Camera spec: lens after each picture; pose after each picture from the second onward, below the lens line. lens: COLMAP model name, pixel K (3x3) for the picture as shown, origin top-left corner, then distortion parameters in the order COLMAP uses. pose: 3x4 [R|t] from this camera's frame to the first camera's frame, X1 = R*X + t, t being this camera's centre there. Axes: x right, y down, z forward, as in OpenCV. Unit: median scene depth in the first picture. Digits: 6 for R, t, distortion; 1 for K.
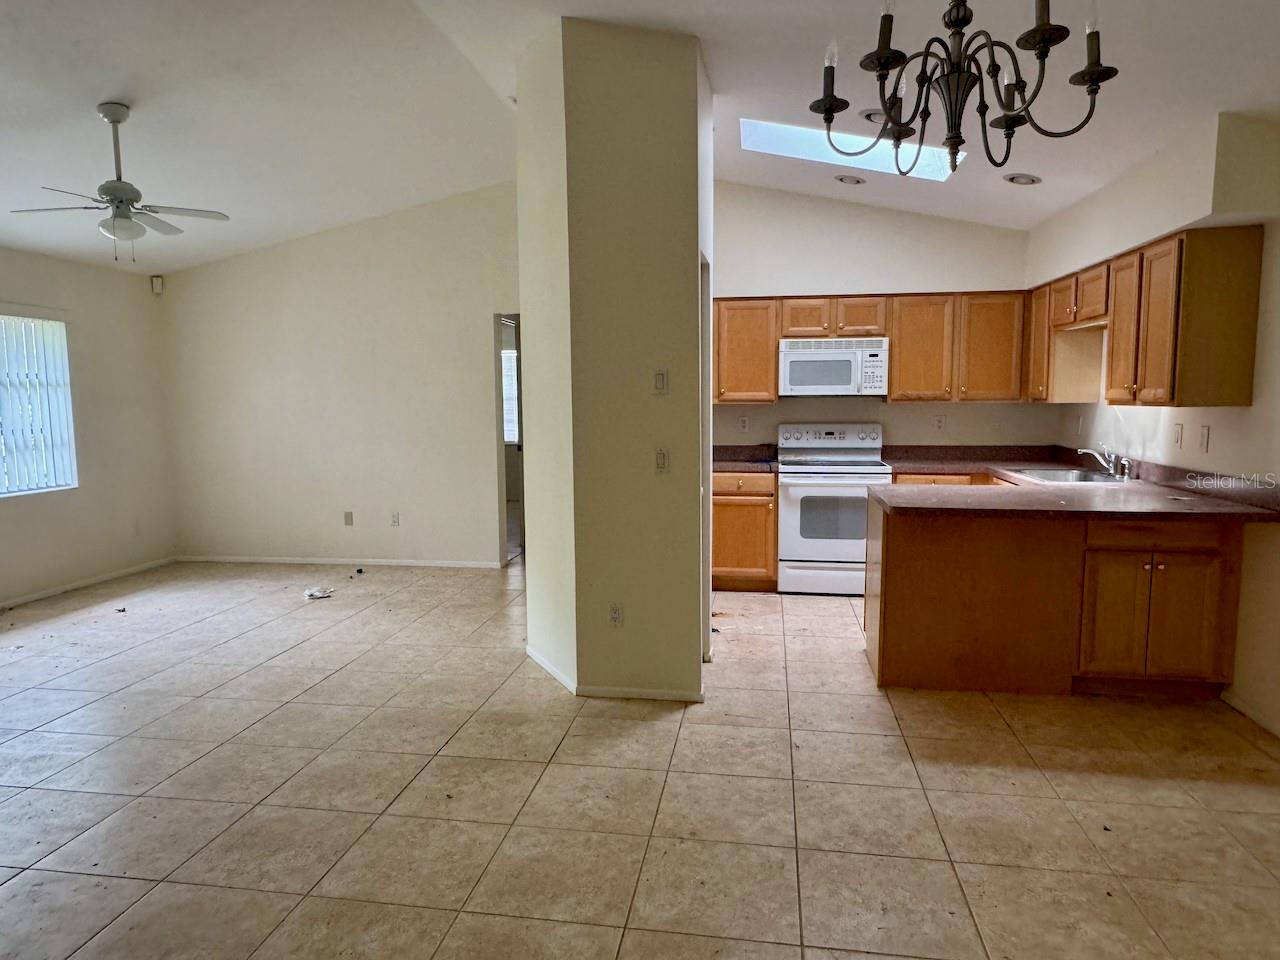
lens RADIAL K [[829.4, 0, 648.4], [0, 829.4, 479.9], [0, 0, 1]] dist [-0.010156, 0.005220]
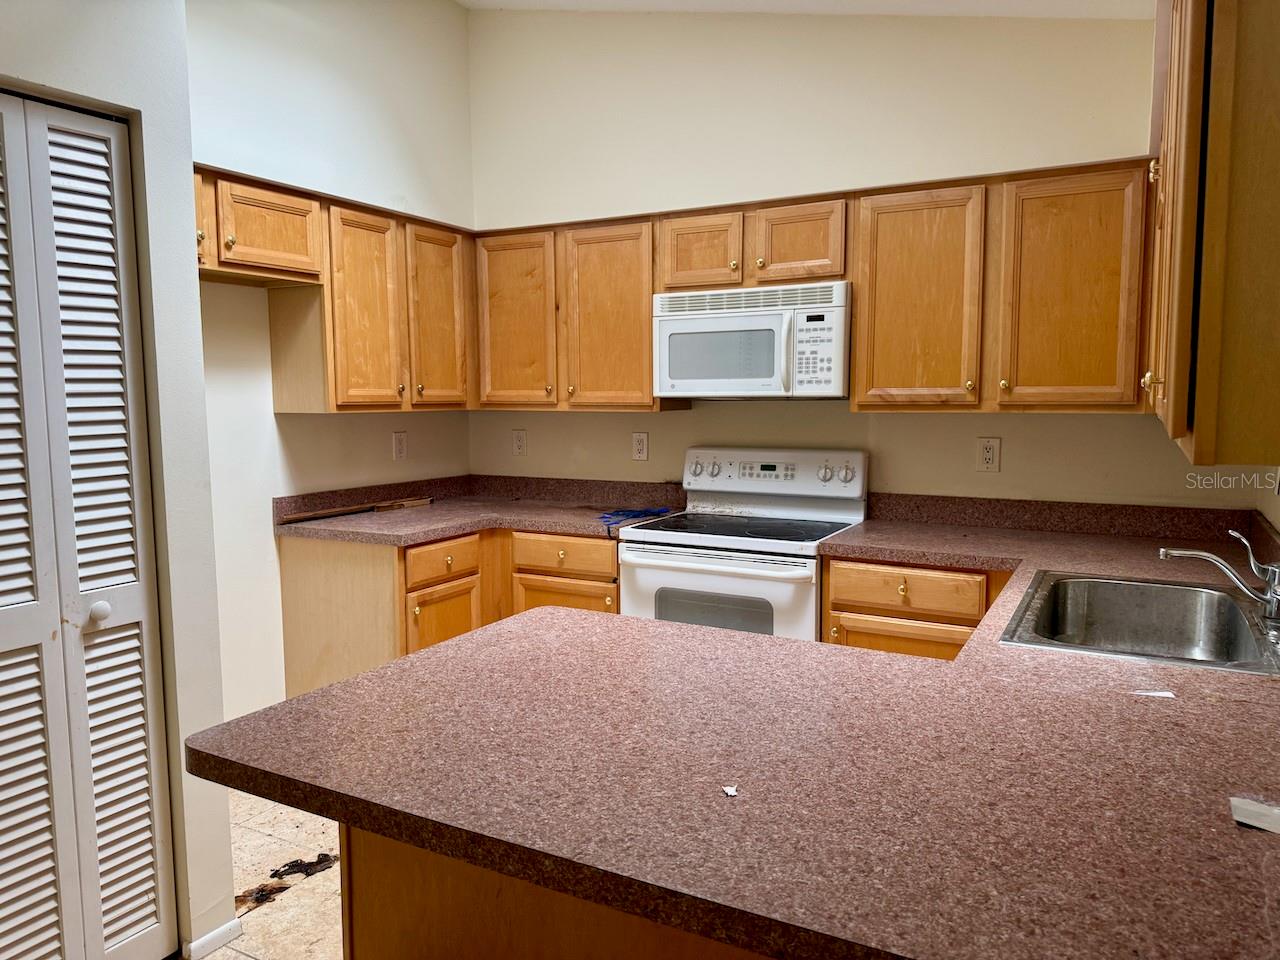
lens RADIAL K [[902.0, 0, 636.9], [0, 902.0, 486.8], [0, 0, 1]] dist [0.045710, -0.046879]
pose [[0.939698, 0.036443, -0.340059, 0.357621], [-0.034552, 0.999335, 0.011617, -0.049935], [0.340256, 0.000833, 0.940332, 0.441452]]
